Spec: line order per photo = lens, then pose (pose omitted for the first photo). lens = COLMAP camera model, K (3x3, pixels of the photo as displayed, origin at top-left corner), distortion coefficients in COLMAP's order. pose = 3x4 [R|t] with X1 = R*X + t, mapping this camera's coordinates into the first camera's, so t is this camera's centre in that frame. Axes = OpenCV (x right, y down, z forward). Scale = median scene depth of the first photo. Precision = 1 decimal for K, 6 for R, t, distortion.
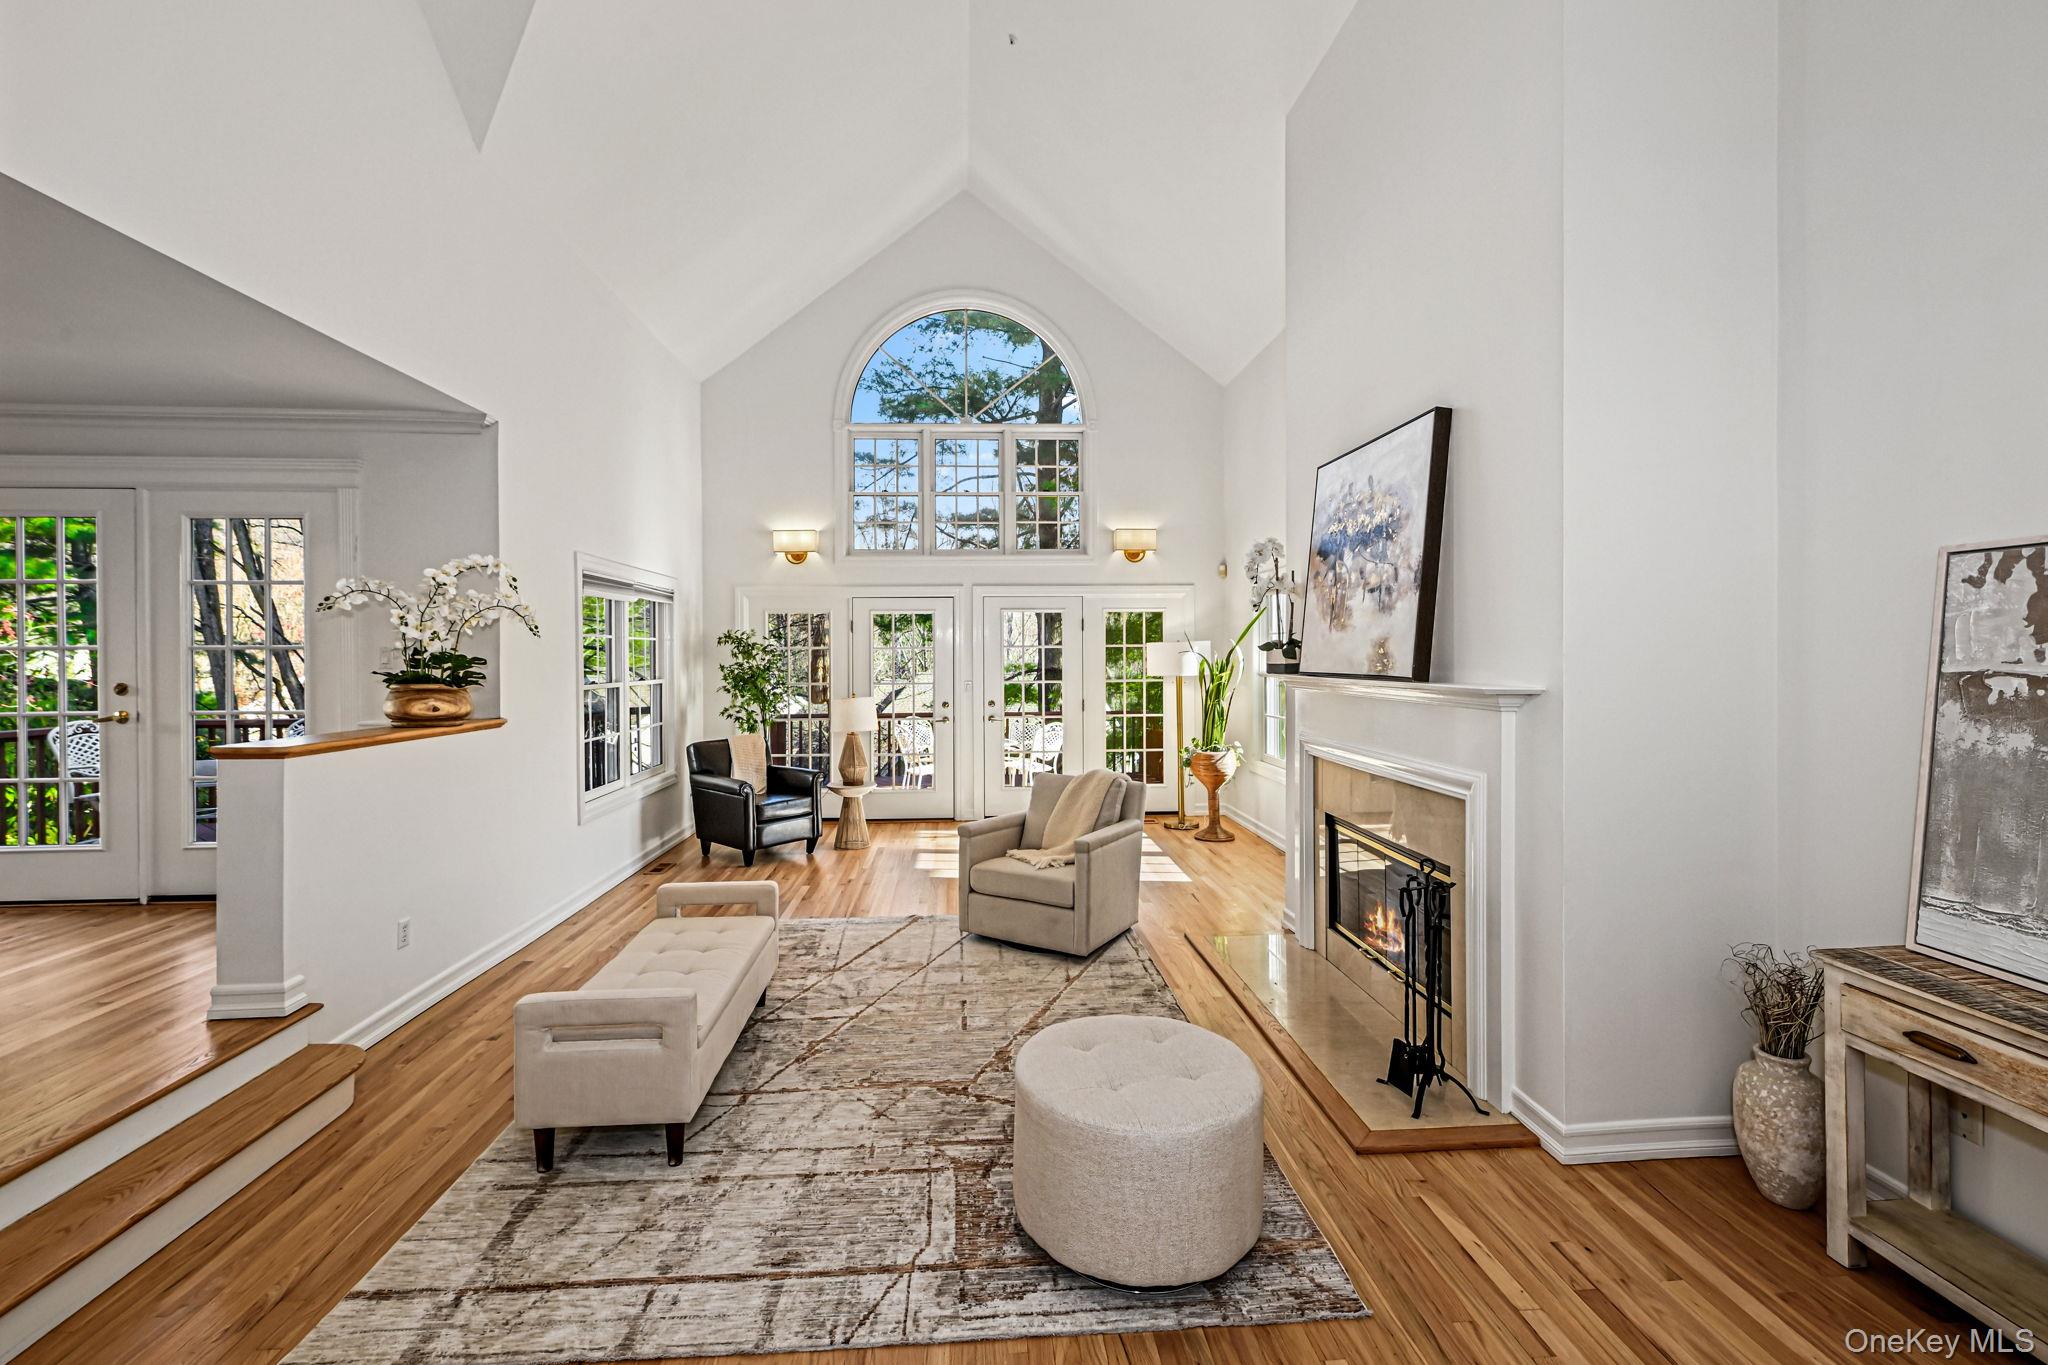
lens RADIAL K [[849.6, 0, 1016.0], [0, 849.6, 658.6], [0, 0, 1]] dist [-0.000858, -0.000280]
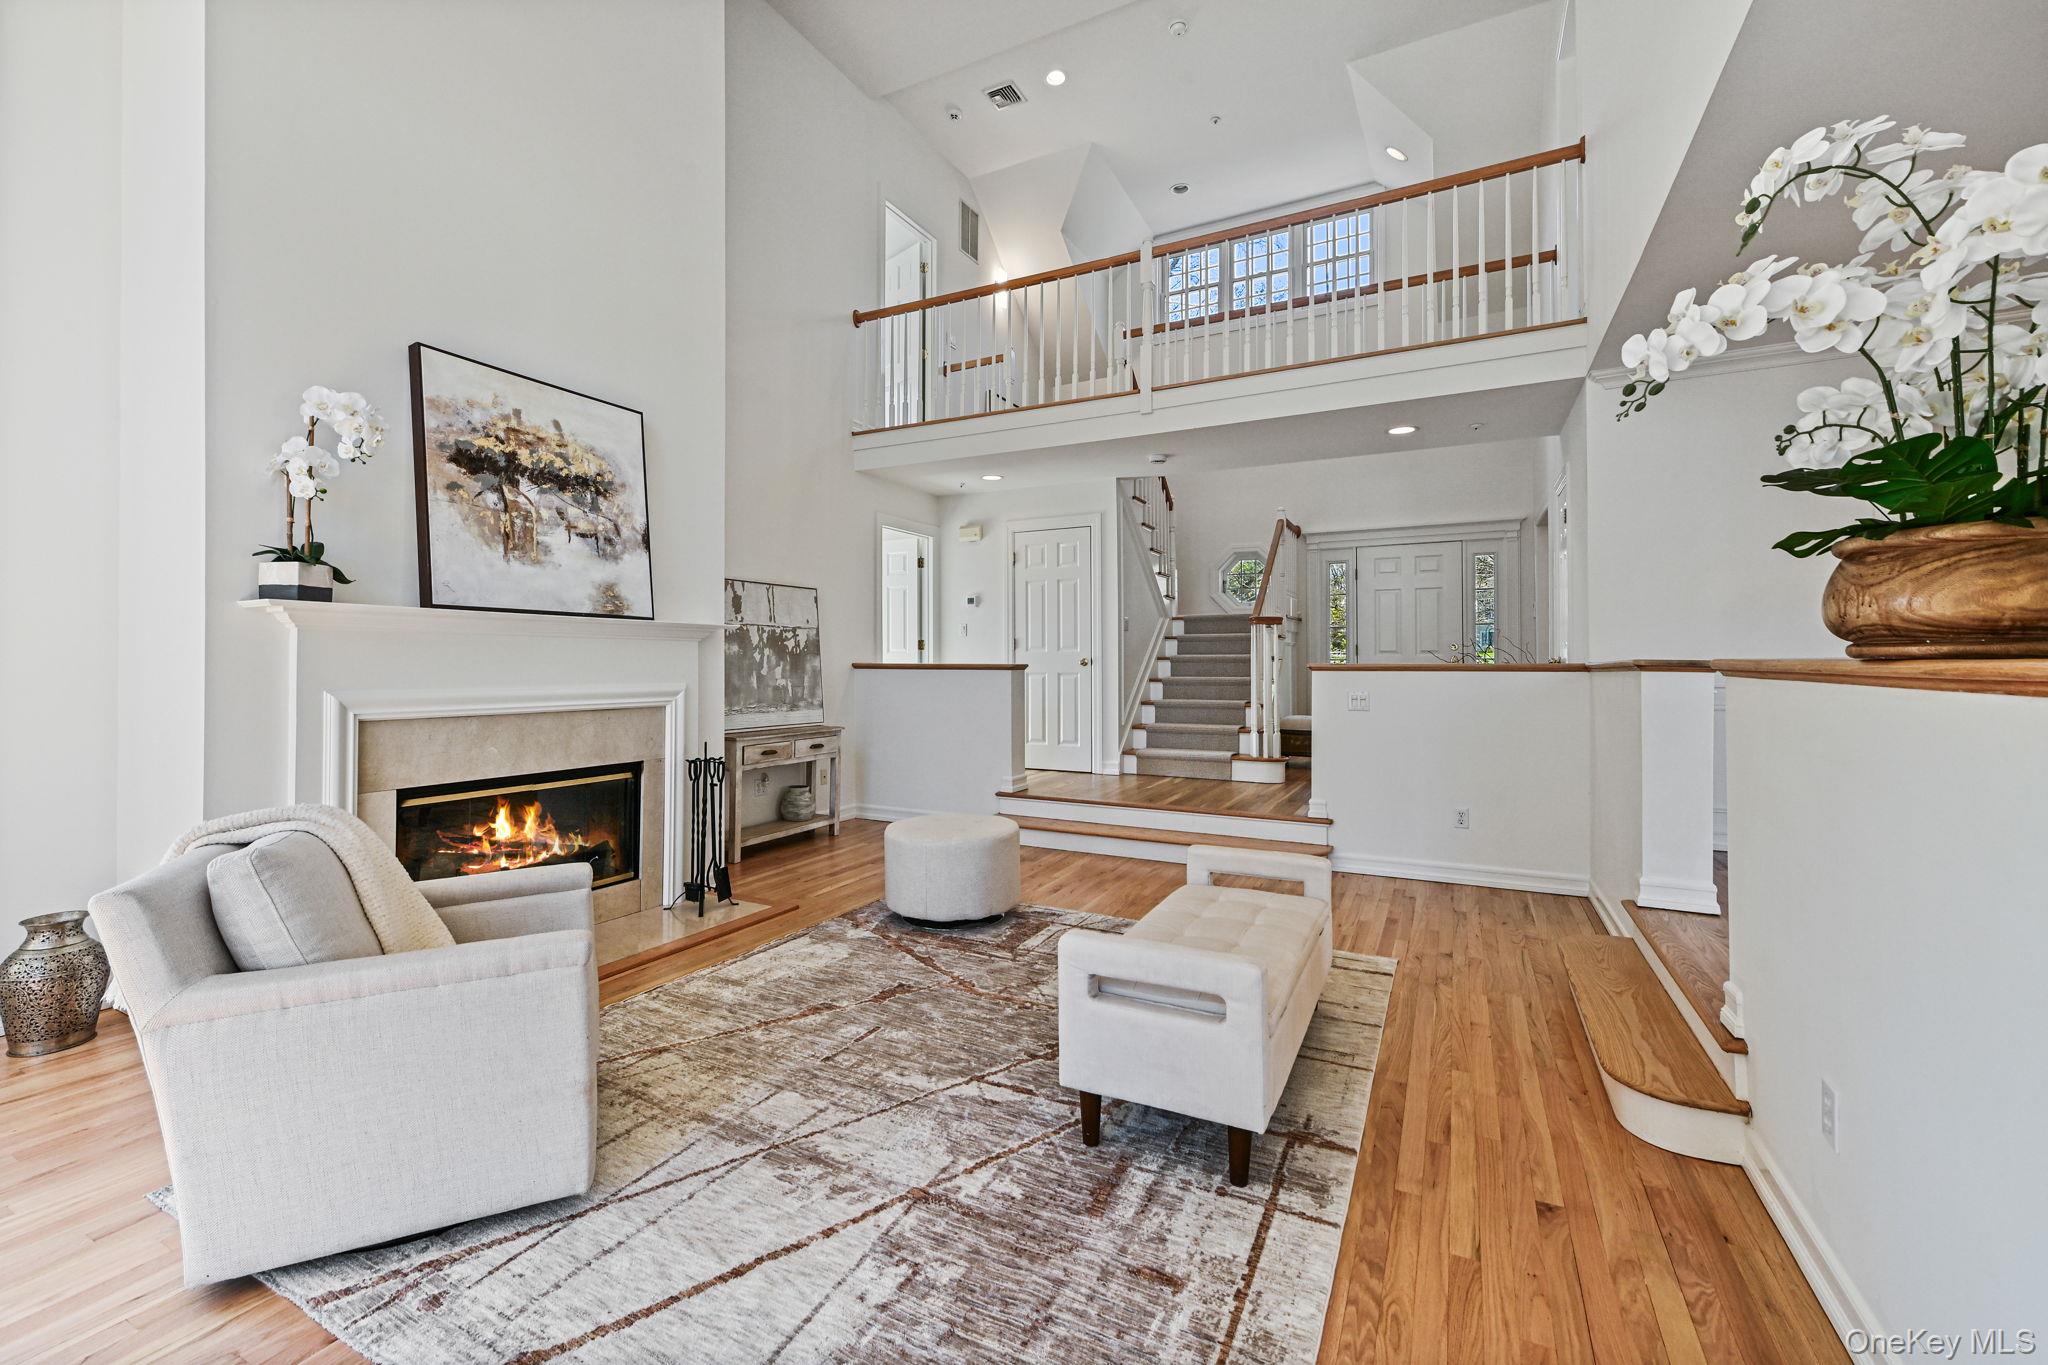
lens RADIAL K [[853.0, 0, 1008.2], [0, 853.0, 647.7], [0, 0, 1]] dist [-0.002036, -0.000302]
pose [[-0.852782, 0.015690, 0.522031, -0.702815], [0.007299, 0.999809, -0.018127, 0.099868], [-0.522216, -0.011648, -0.852734, 1.911993]]
